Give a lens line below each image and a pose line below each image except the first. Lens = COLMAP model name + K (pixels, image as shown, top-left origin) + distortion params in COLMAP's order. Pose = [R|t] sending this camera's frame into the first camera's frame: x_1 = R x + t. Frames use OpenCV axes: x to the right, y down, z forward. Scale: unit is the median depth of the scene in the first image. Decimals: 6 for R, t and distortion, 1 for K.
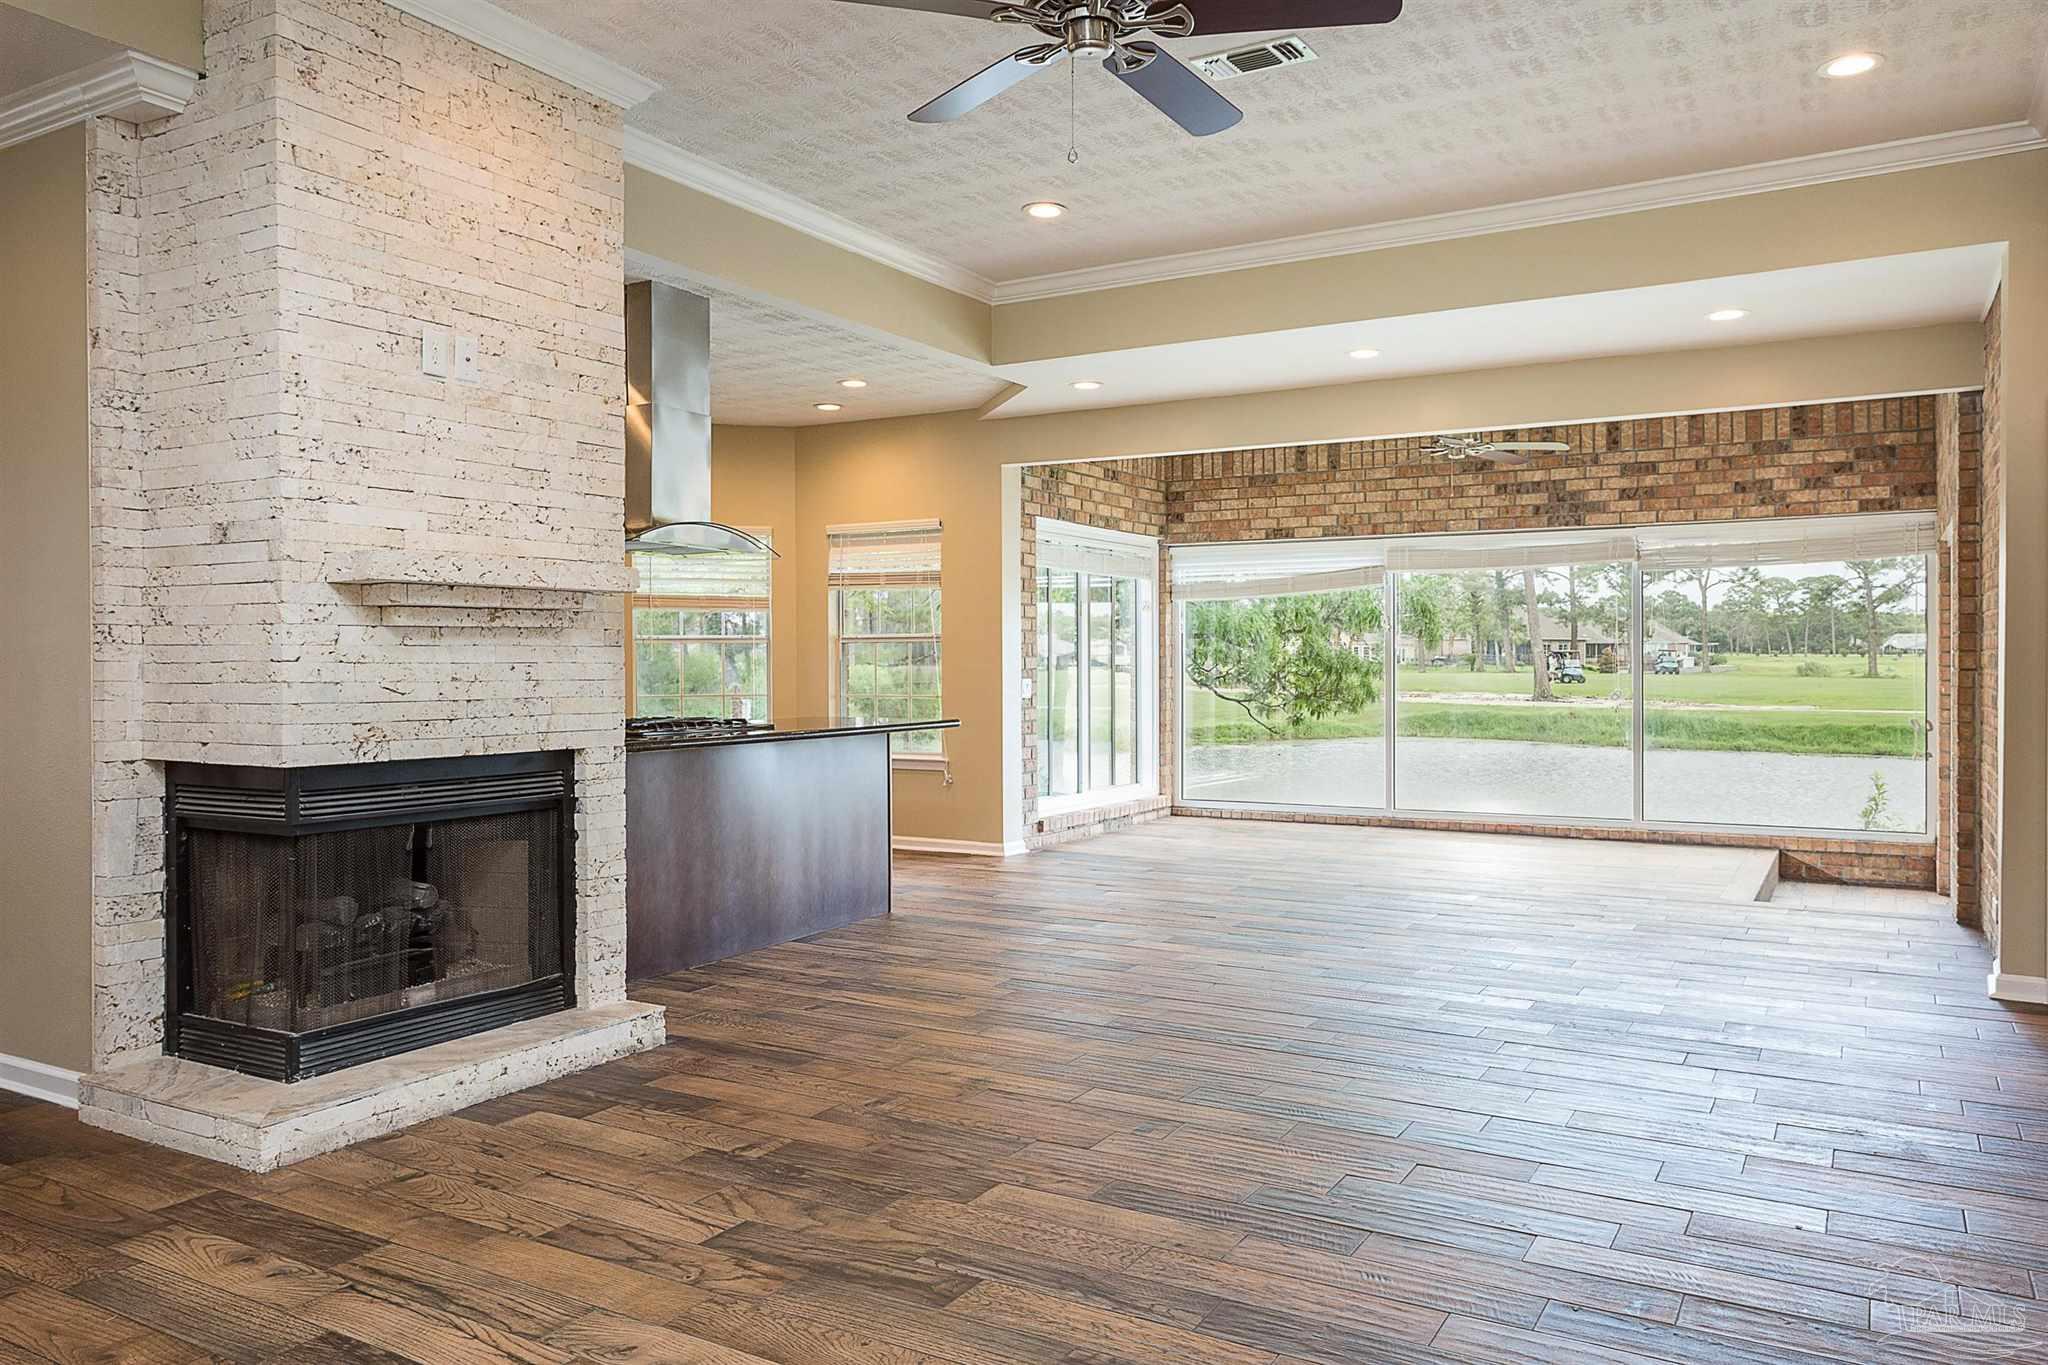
lens RADIAL K [[1475.3, 0, 1026.2], [0, 1475.3, 670.5], [0, 0, 1]] dist [-0.001558, 0.001588]
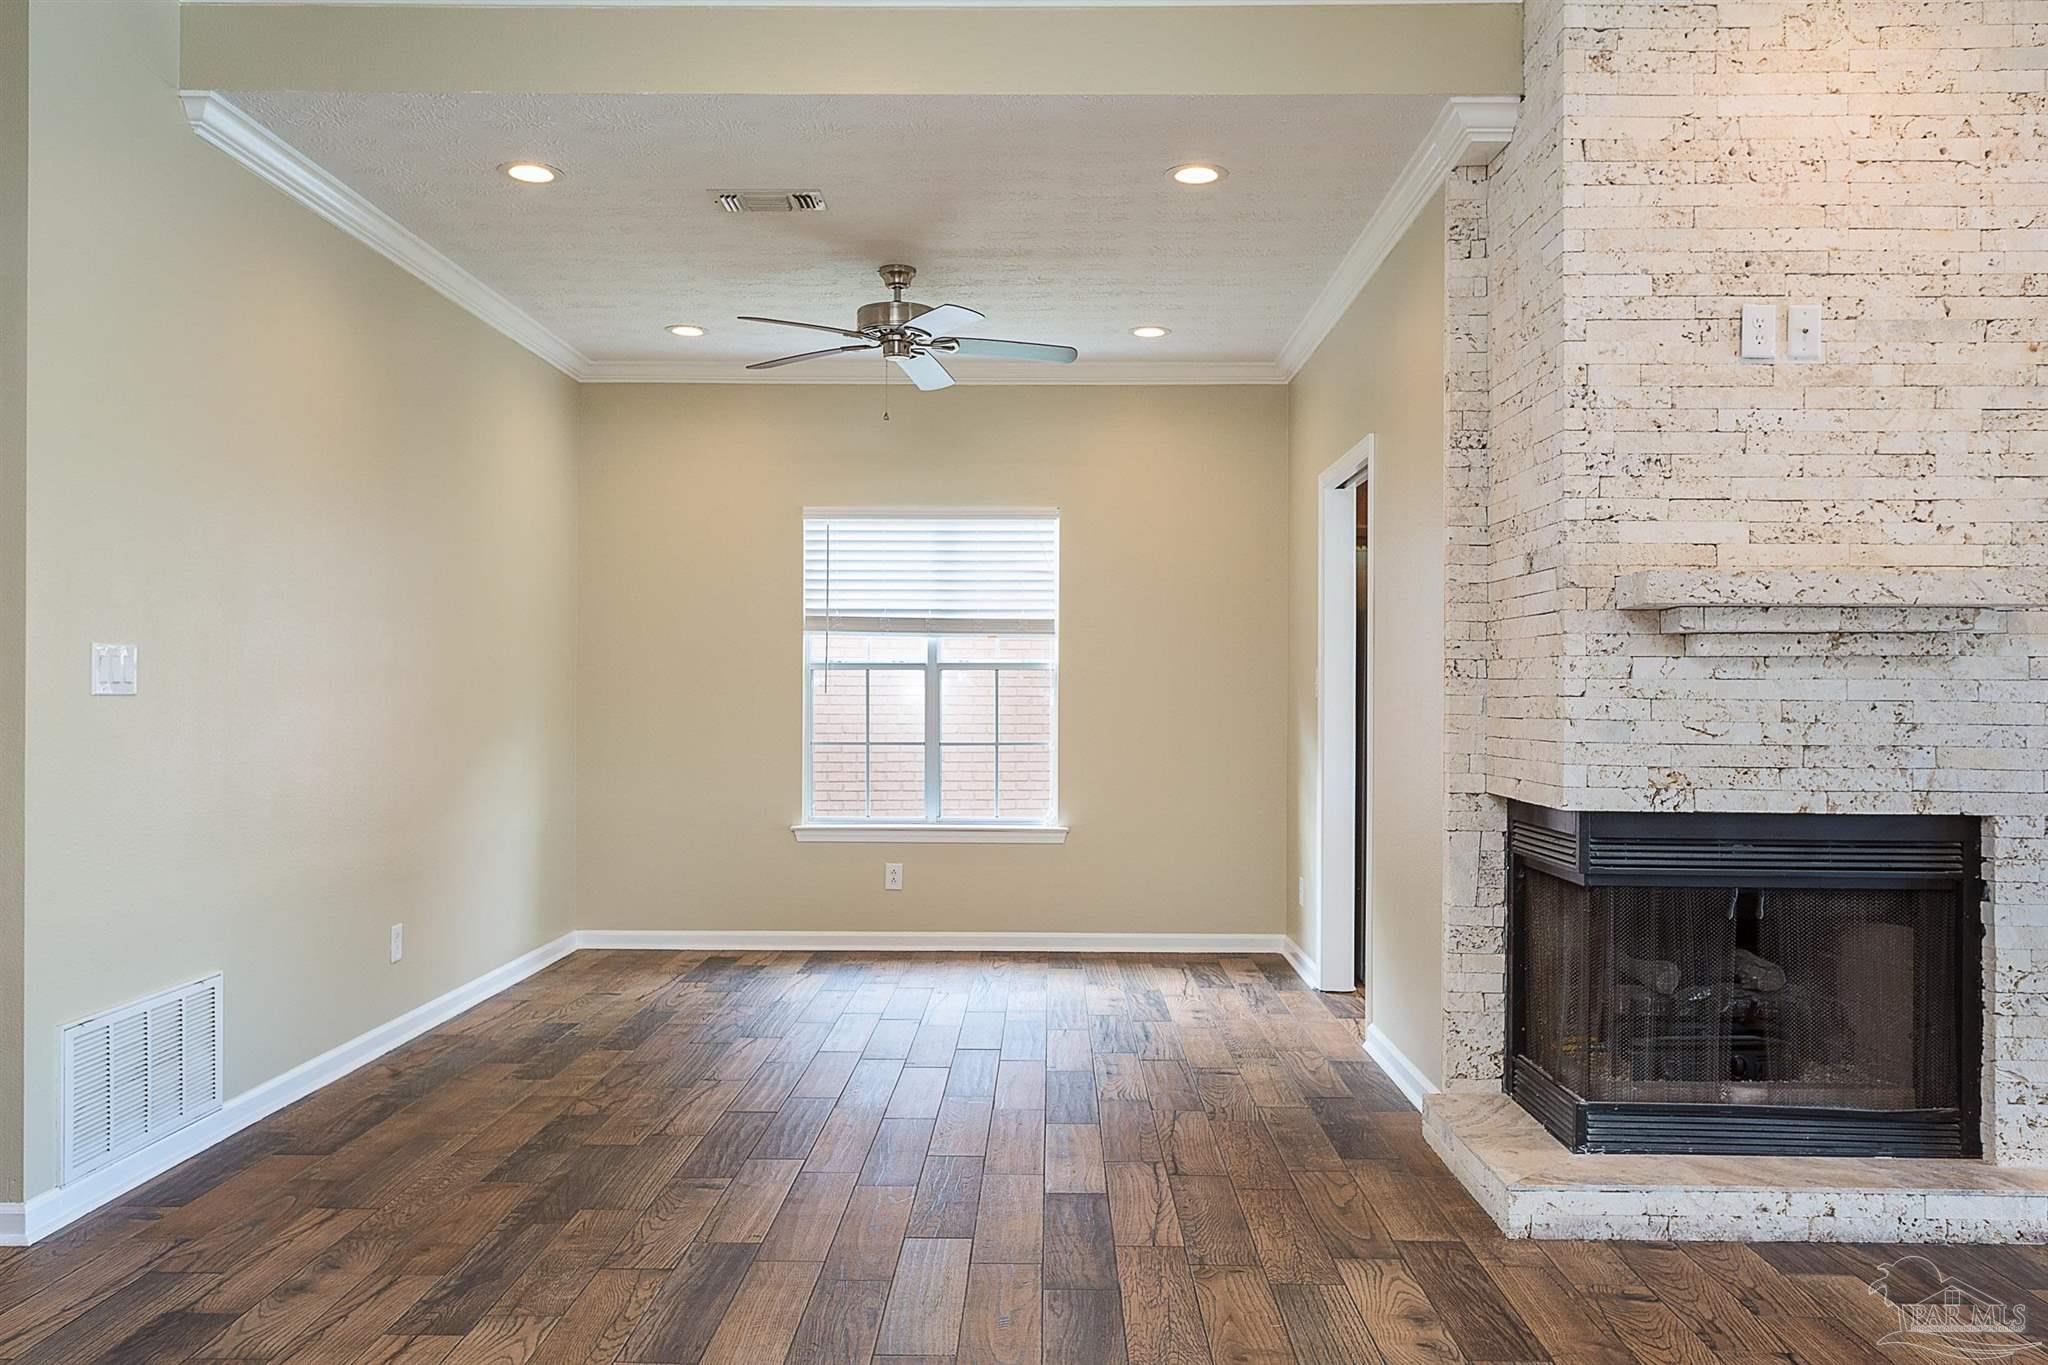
lens RADIAL K [[1542.6, 0, 1024.0], [0, 1542.6, 682.5], [0, 0, 1]] dist [-0.000124, 0.000348]
pose [[0.479699, -0.000345, -0.877433, 0.174956], [-0.013175, 0.999884, -0.007596, -0.002977], [0.877334, 0.015204, 0.479639, 0.219149]]
